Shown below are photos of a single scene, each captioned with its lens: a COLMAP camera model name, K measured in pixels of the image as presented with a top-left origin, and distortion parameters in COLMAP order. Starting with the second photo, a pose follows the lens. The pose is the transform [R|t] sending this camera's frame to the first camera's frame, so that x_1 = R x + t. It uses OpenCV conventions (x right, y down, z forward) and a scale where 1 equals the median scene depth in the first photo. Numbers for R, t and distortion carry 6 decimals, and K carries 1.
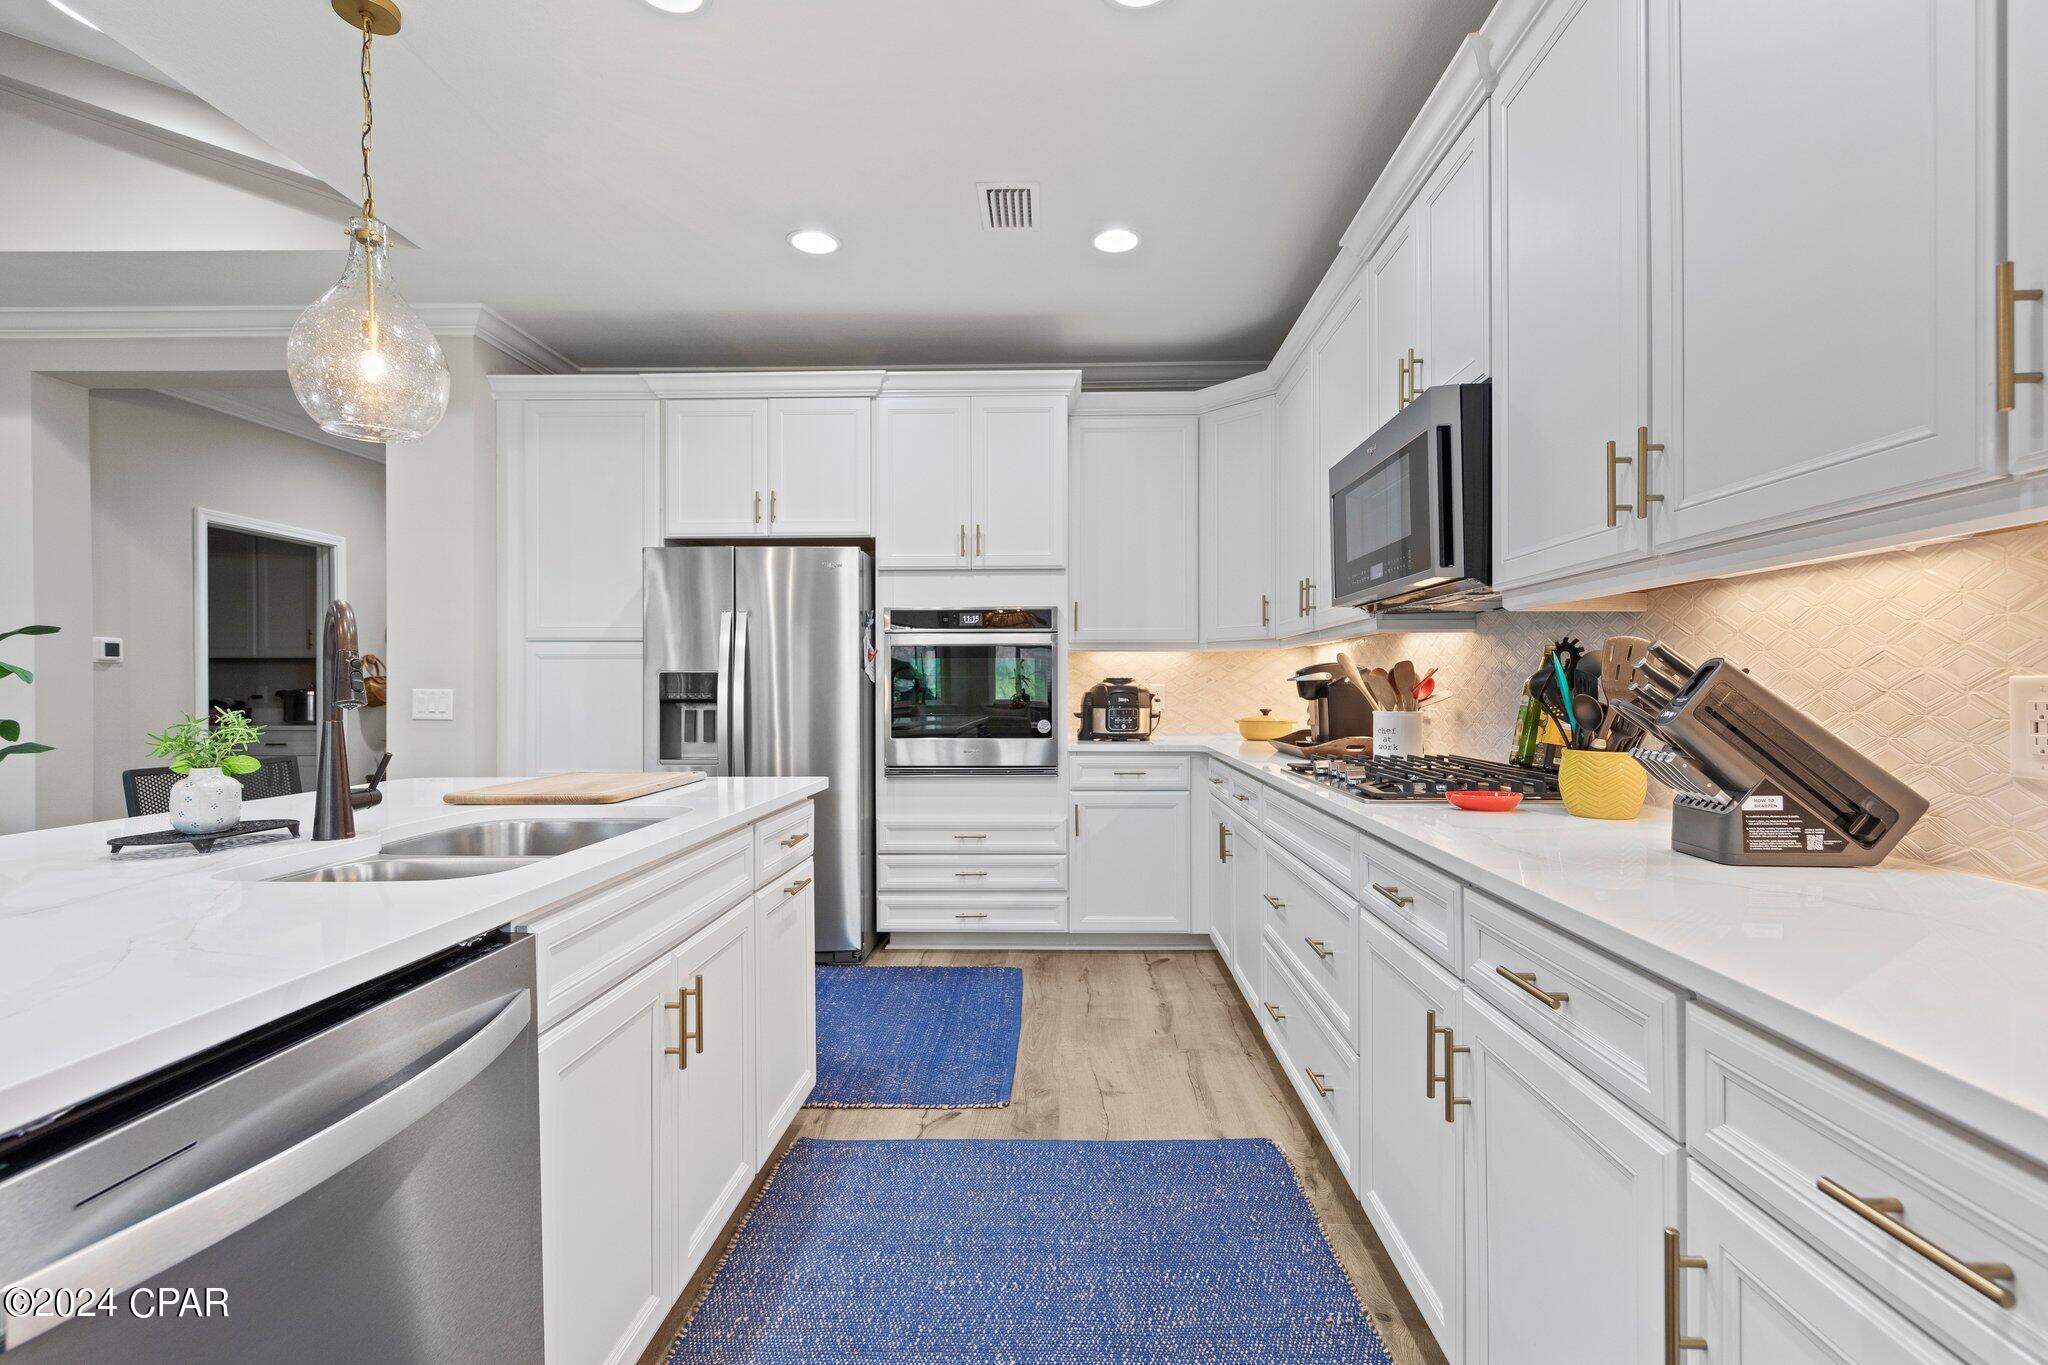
lens RADIAL K [[912.1, 0, 1029.1], [0, 912.1, 681.8], [0, 0, 1]] dist [0.004714, 0.000559]
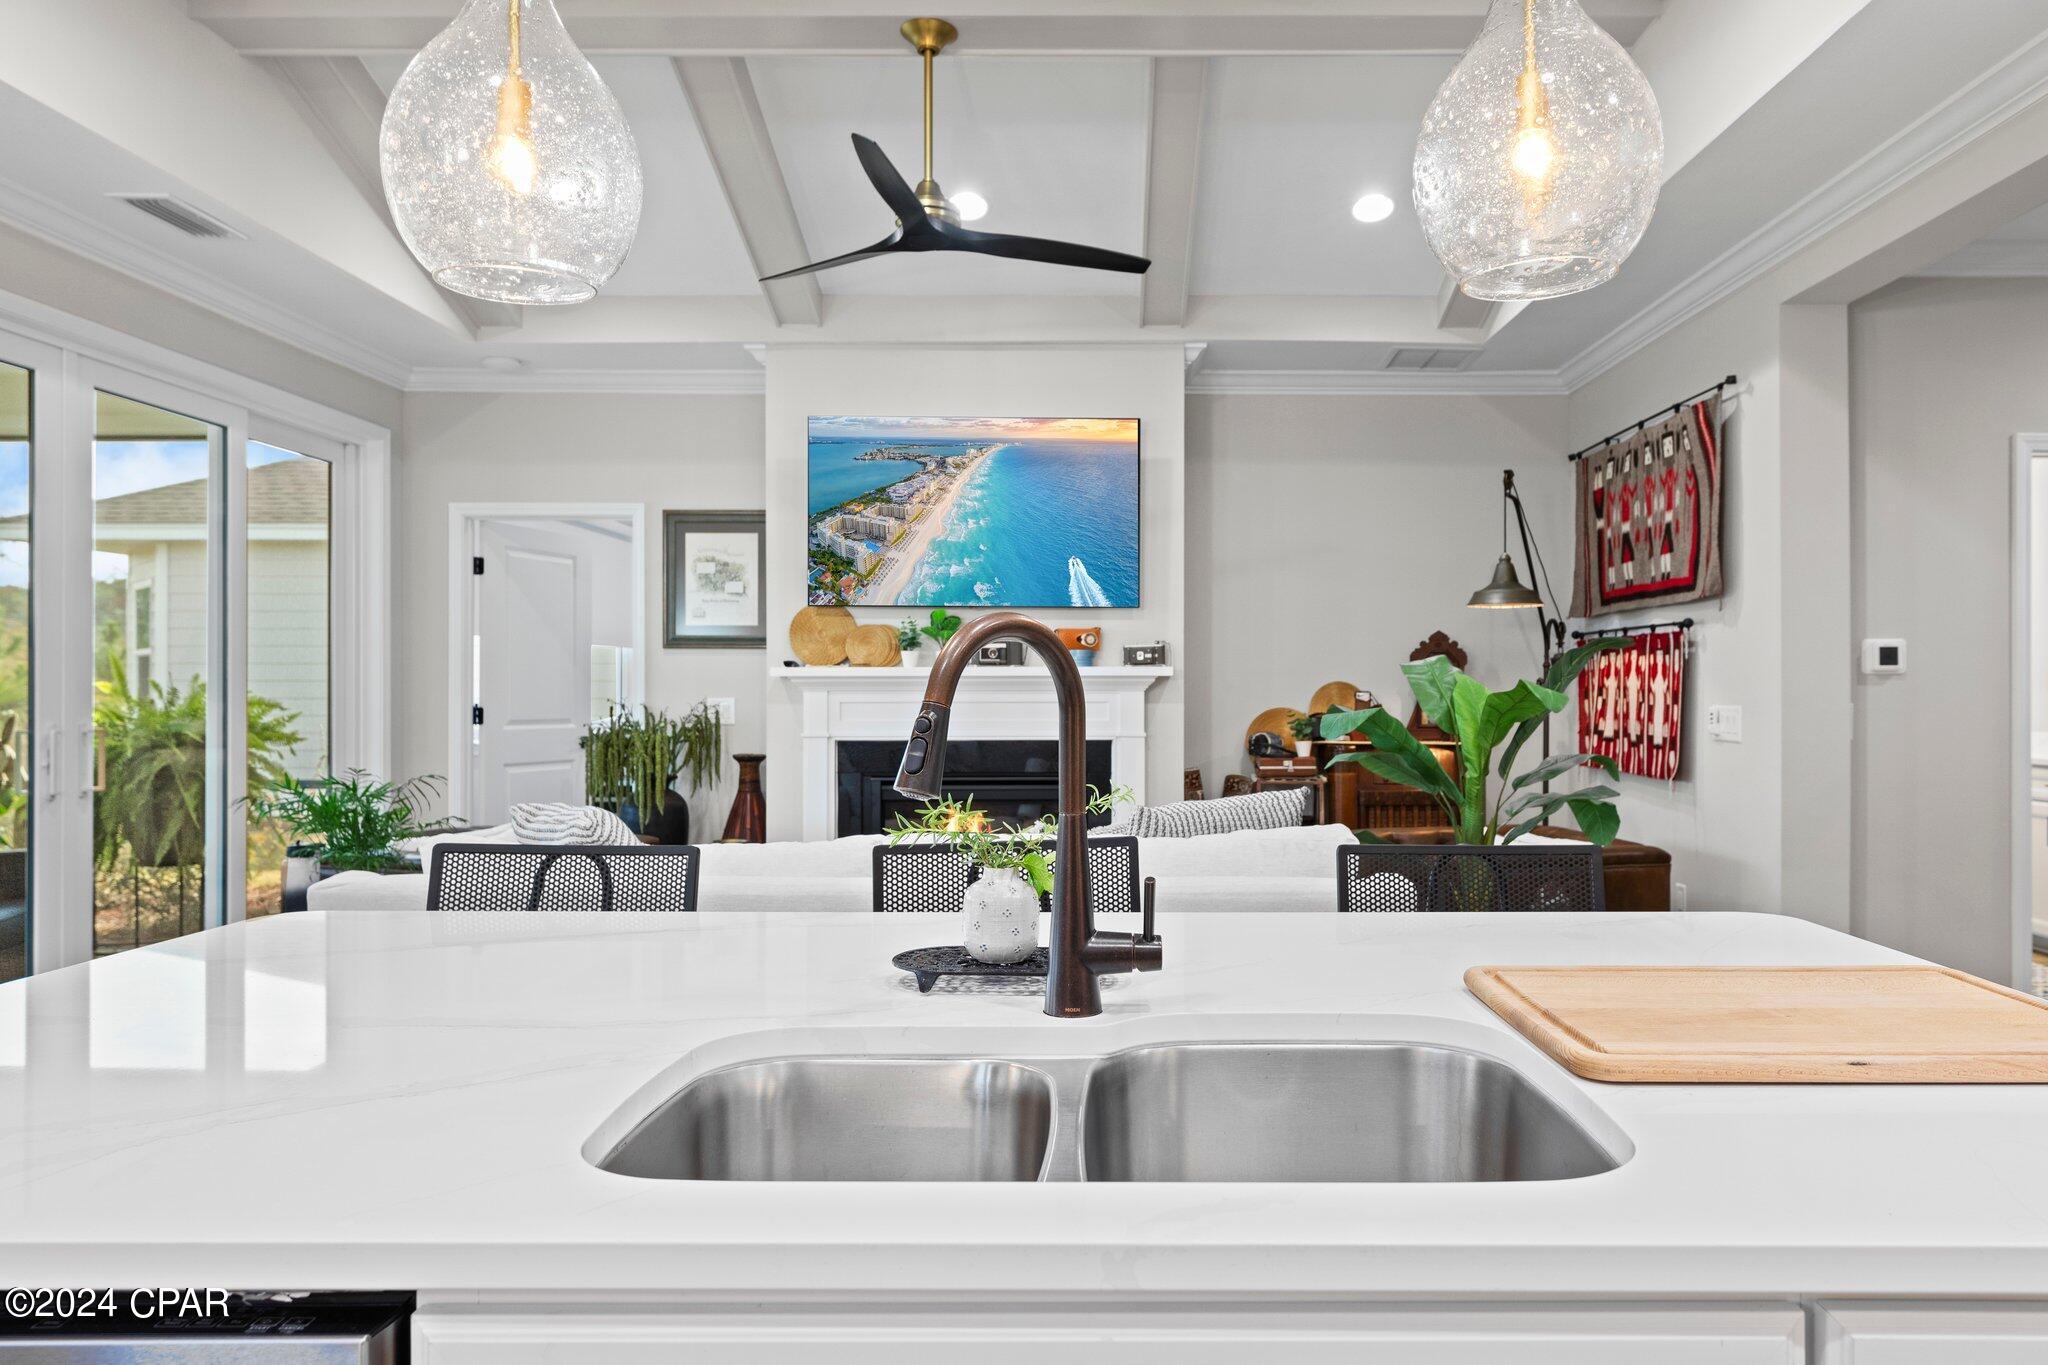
lens RADIAL K [[1362.7, 0, 1099.2], [0, 1362.7, 689.7], [0, 0, 1]] dist [-0.001973, -0.000360]
pose [[0.028596, 0.003457, -0.999585, 0.054287], [0.004932, 0.999981, 0.003599, -0.017125], [0.999579, -0.005033, 0.028578, 0.384884]]
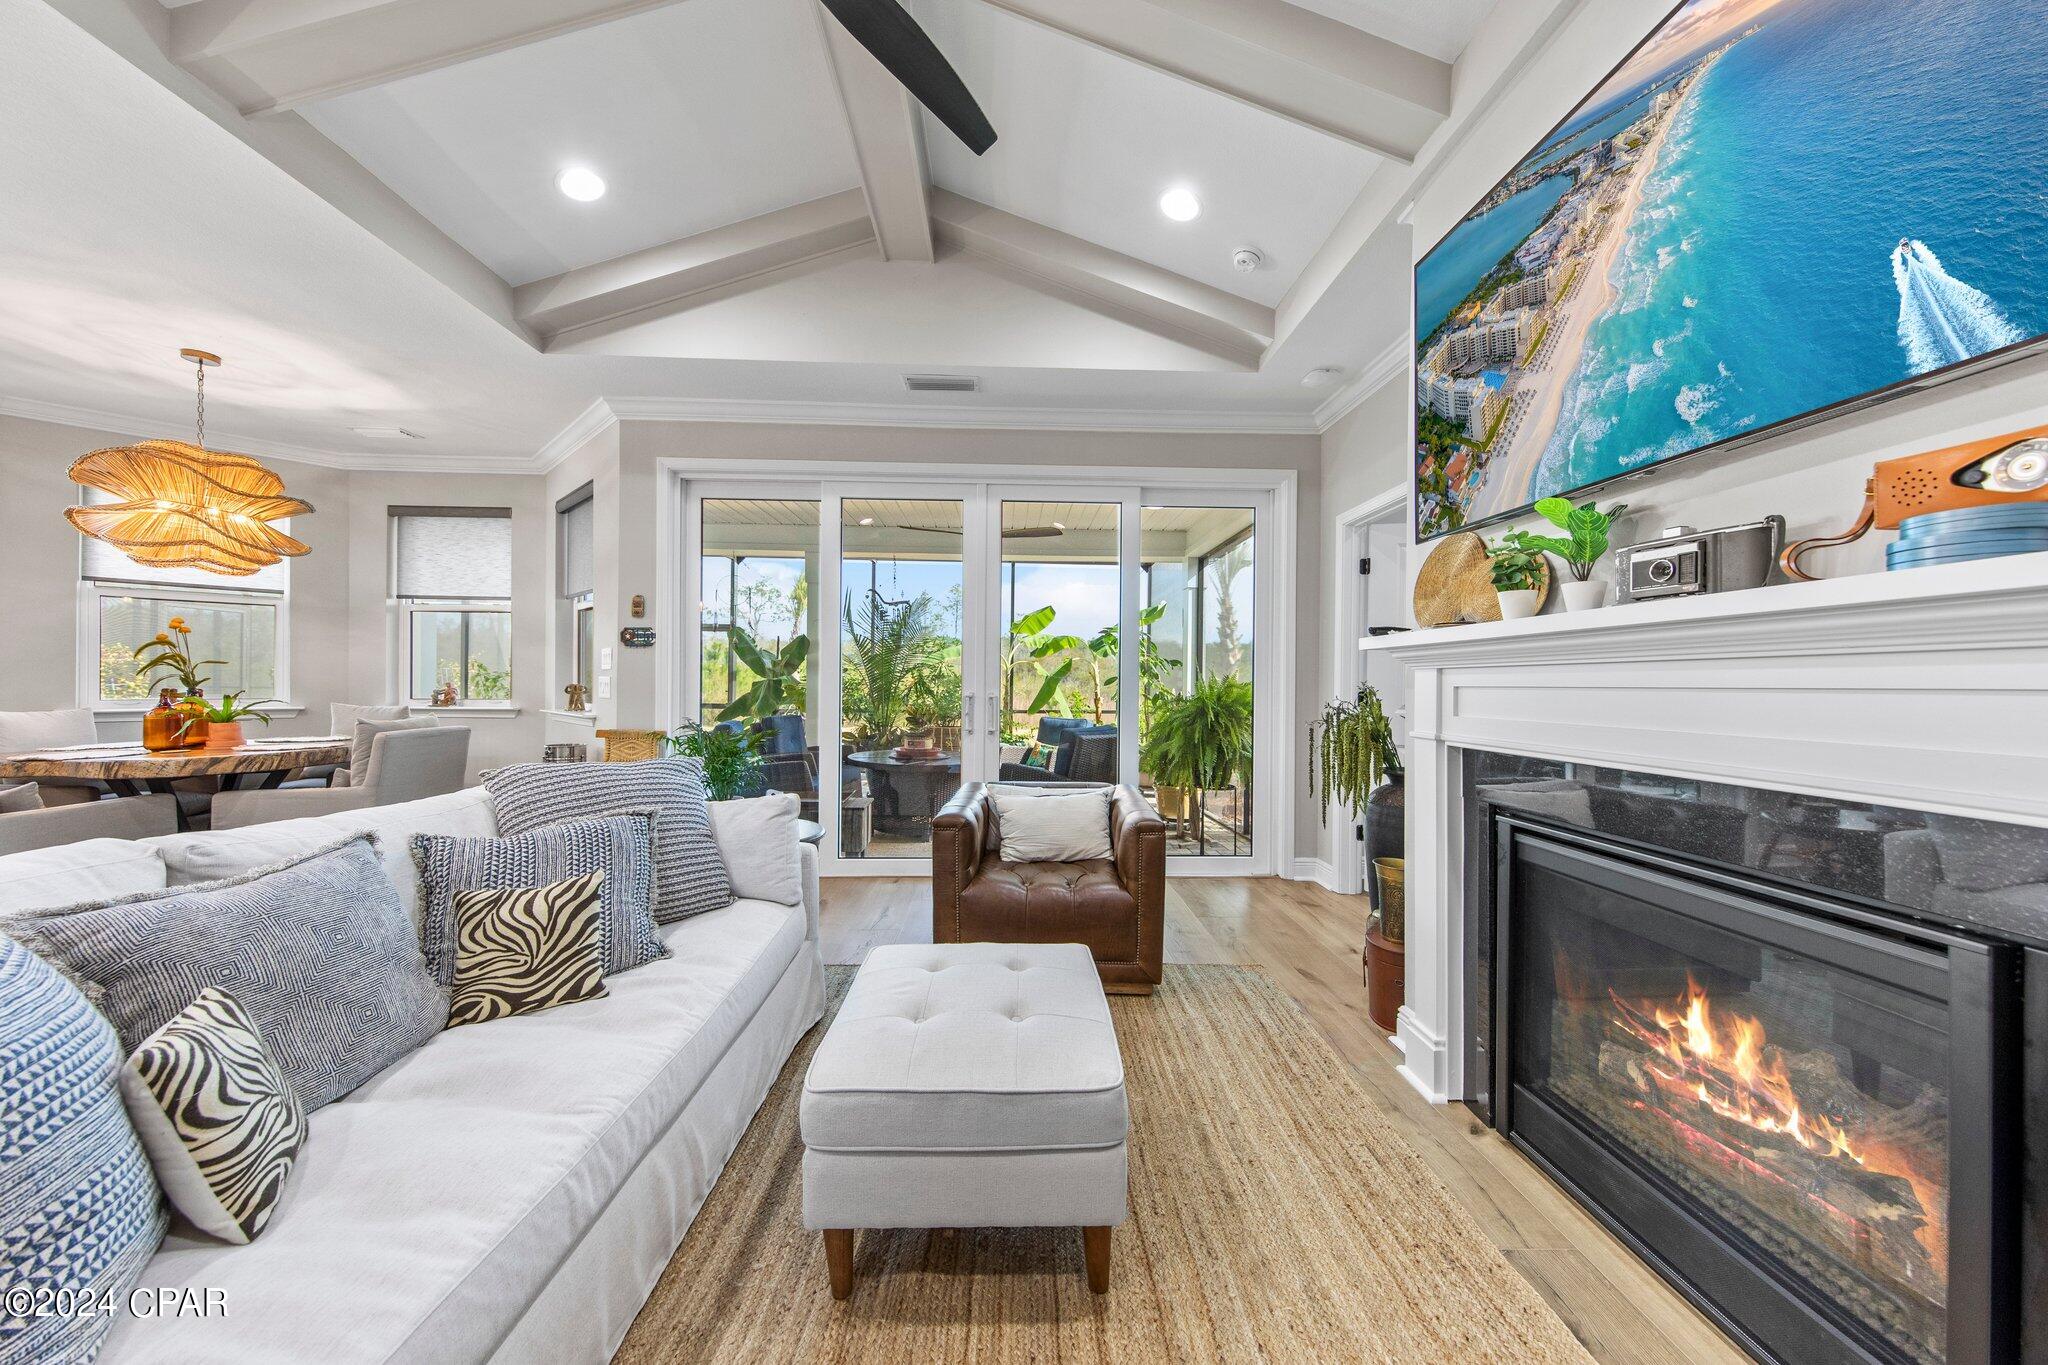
lens RADIAL K [[705.7, 0, 1024.0], [0, 705.7, 682.5], [0, 0, 1]] dist [0.006067, -0.000288]
pose [[-0.998083, -0.006830, -0.061504, -1.132509], [-0.006482, 0.999962, -0.005848, 0.002782], [0.061542, -0.005439, -0.998090, 0.617948]]
